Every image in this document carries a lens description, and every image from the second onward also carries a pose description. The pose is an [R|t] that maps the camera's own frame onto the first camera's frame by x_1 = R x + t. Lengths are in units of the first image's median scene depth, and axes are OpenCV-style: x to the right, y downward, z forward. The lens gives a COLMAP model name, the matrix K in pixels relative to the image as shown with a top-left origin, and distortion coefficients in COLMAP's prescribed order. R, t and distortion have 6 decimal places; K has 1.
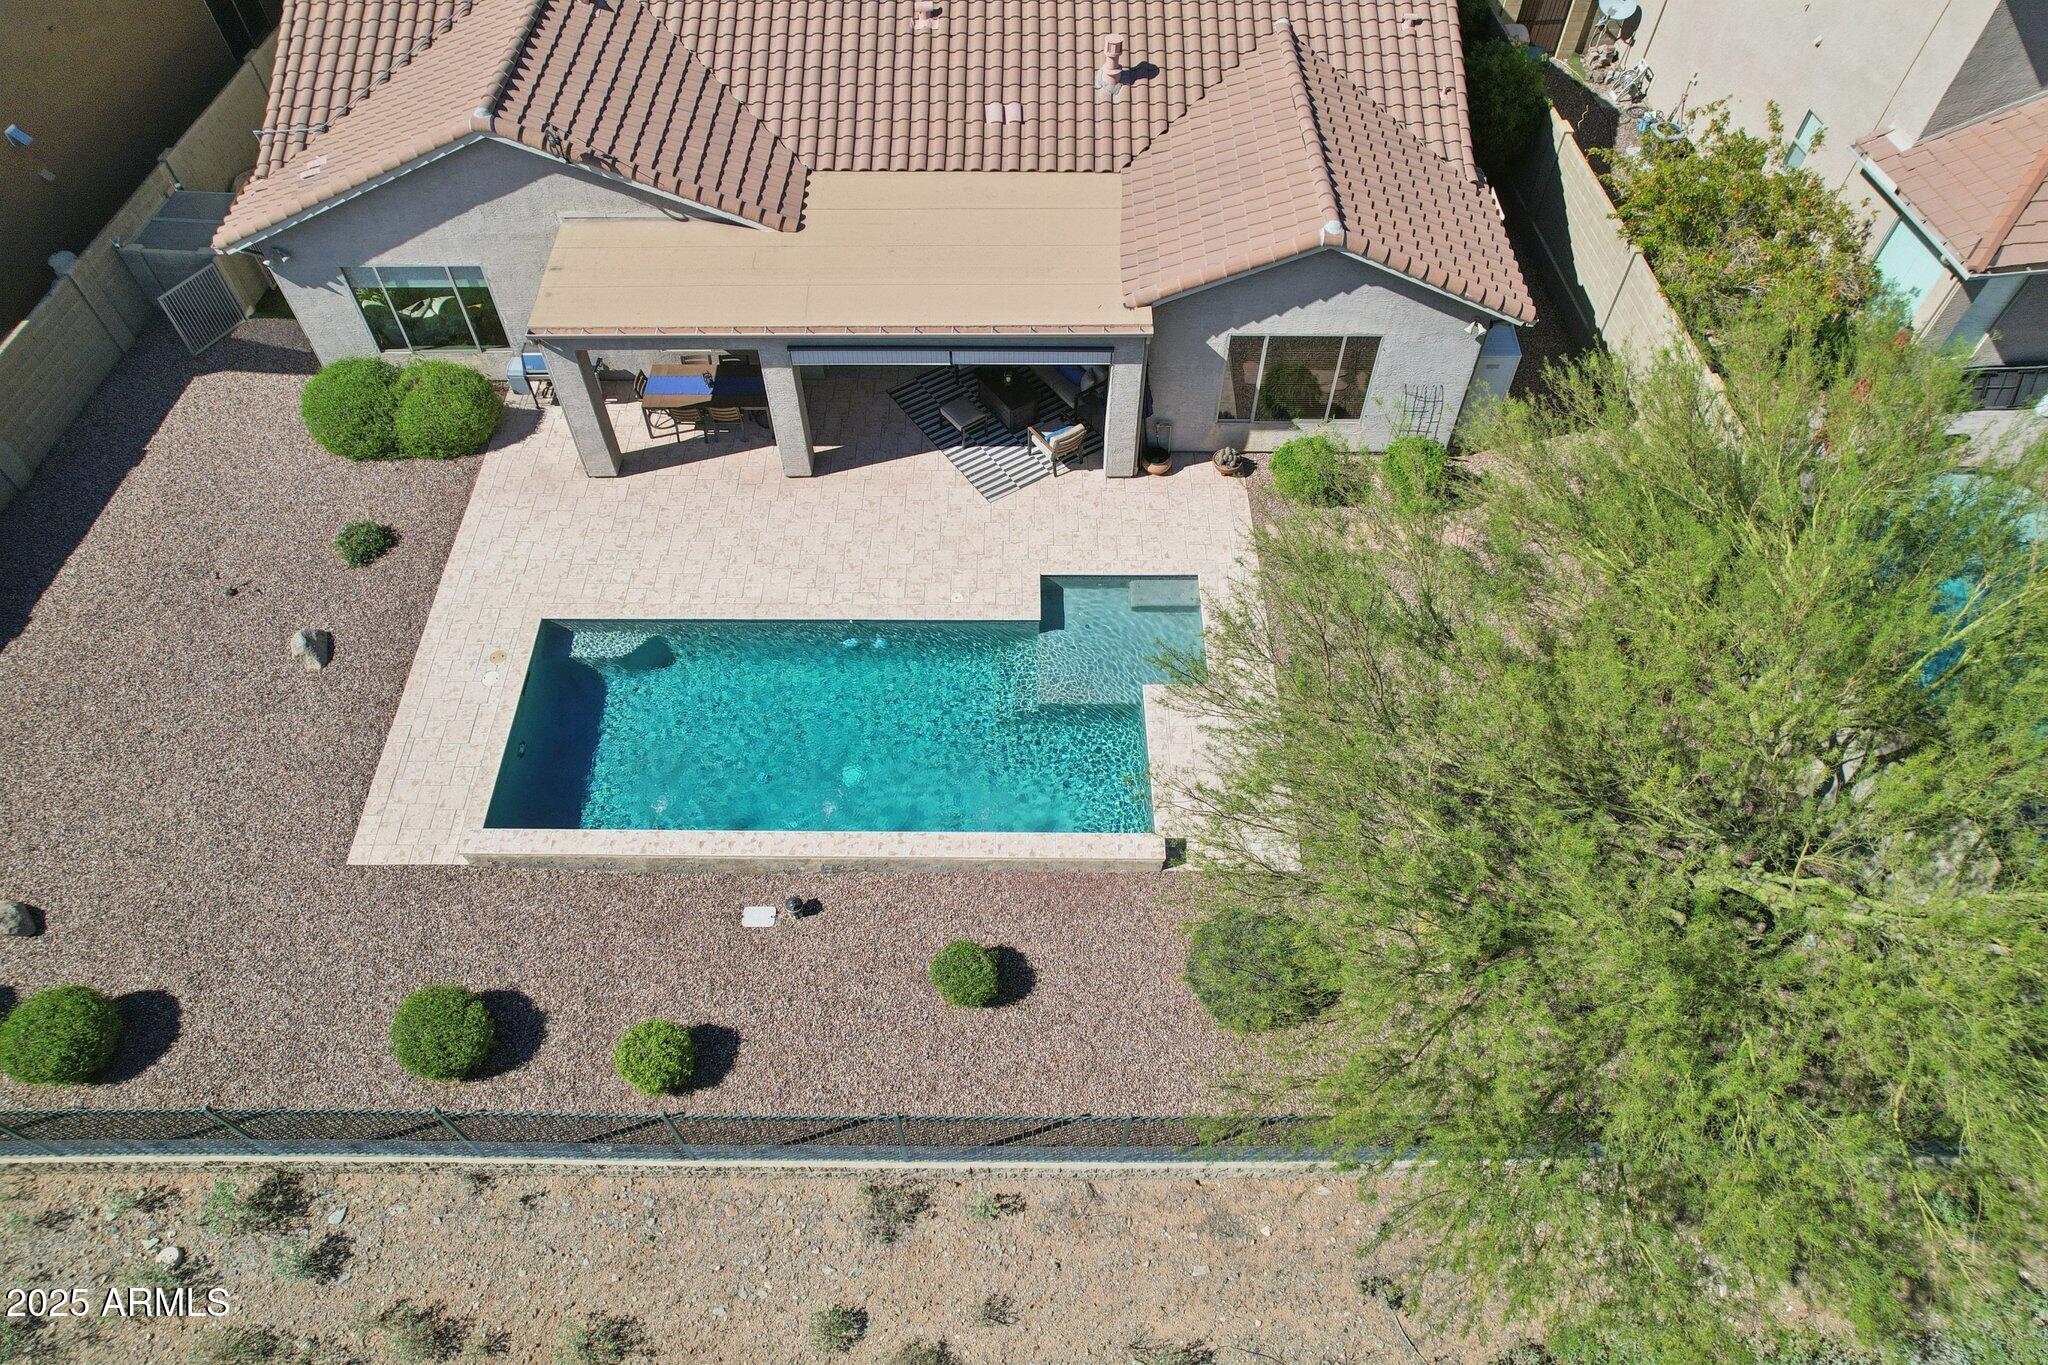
lens RADIAL K [[1334.4, 0, 1033.9], [0, 1334.4, 679.4], [0, 0, 1]] dist [-0.088351, 0.085573]
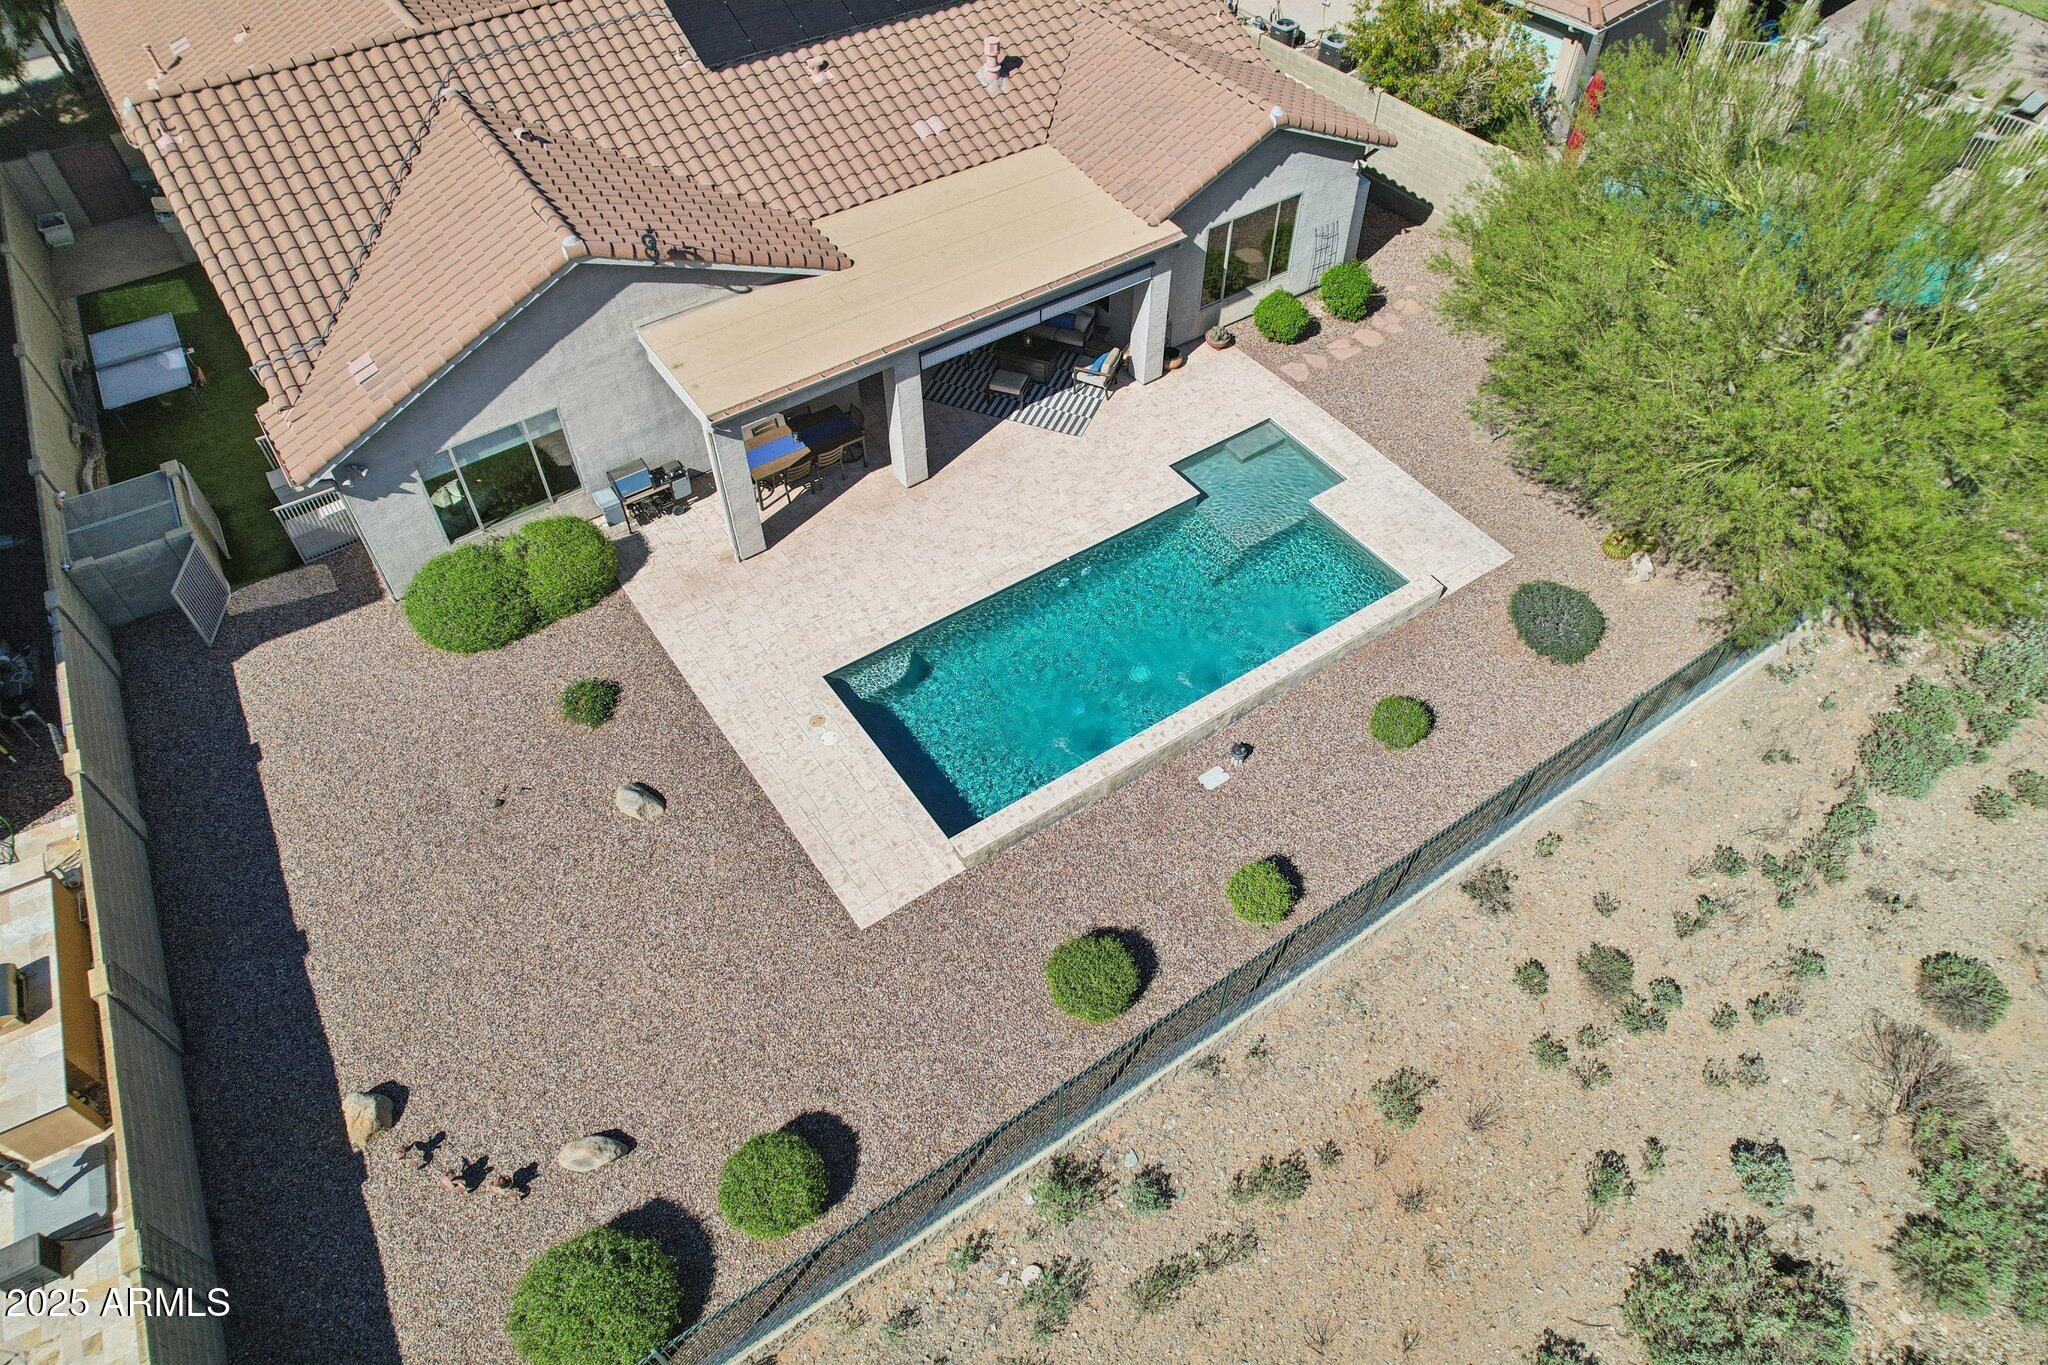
lens RADIAL K [[1313.6, 0, 1031.9], [0, 1313.6, 680.3], [0, 0, 1]] dist [-0.079896, 0.068852]
pose [[0.823792, -0.432903, 0.366008, -0.601455], [0.454038, 0.890434, 0.031254, -0.000851], [-0.339437, 0.140434, 0.930087, -0.001761]]
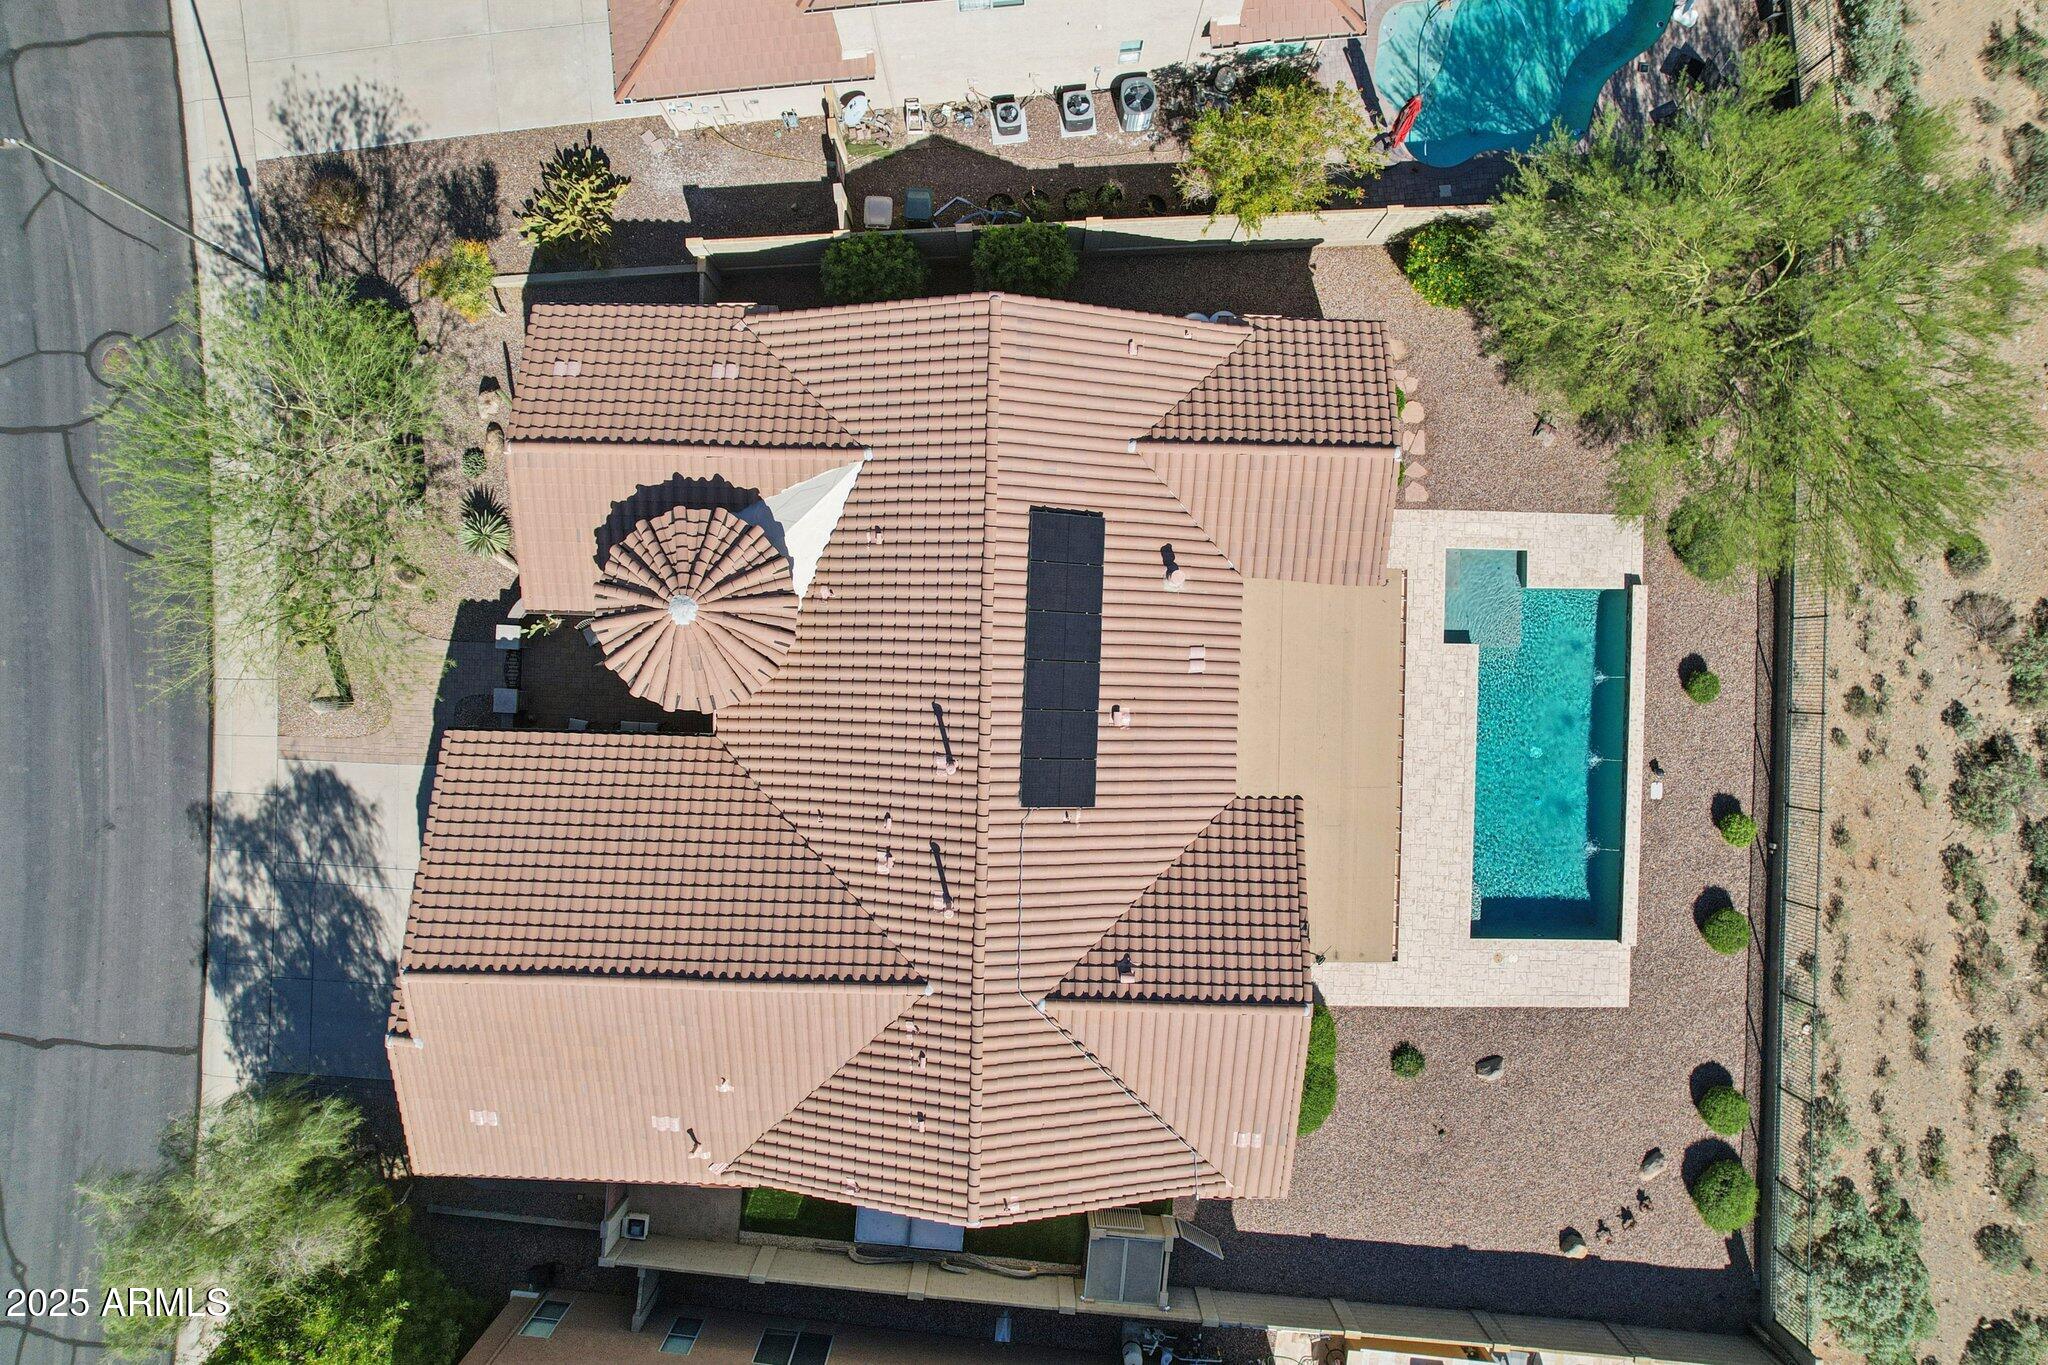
lens RADIAL K [[1313.6, 0, 1031.9], [0, 1313.6, 680.3], [0, 0, 1]] dist [-0.079896, 0.068852]
pose [[0.021405, -0.999766, -0.003101, -0.046059], [0.798284, 0.015224, 0.602089, -1.479926], [-0.601901, -0.015364, 0.798423, 0.010103]]
